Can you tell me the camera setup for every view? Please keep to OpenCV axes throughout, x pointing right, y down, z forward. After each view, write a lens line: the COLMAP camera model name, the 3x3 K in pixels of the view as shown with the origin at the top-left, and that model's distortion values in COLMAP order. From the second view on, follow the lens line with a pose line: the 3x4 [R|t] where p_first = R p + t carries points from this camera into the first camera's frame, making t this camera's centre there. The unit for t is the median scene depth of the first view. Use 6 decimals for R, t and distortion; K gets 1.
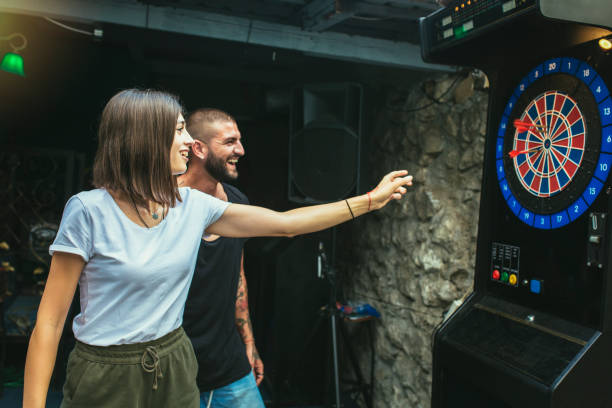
lens RADIAL K [[591.4, 0, 307.7], [0, 591.4, 206.2], [0, 0, 1]] dist [0.021946, 0.000000]
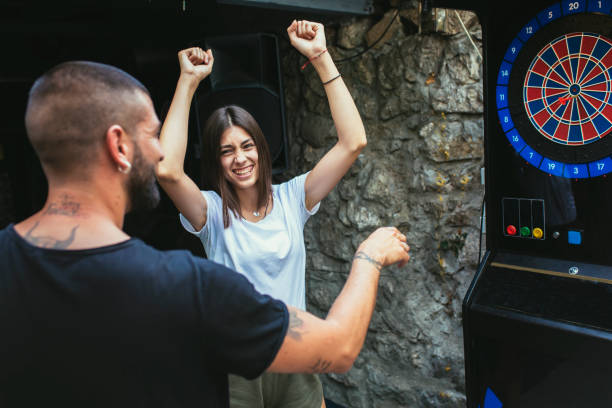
lens RADIAL K [[591.4, 0, 299.2], [0, 591.4, 205.3], [0, 0, 1]] dist [0.021946, 0.000000]
pose [[0.920759, -0.167663, 0.352268, -0.234824], [0.133591, 0.983855, 0.119089, -0.059852], [-0.366547, -0.062592, 0.928292, 0.166664]]
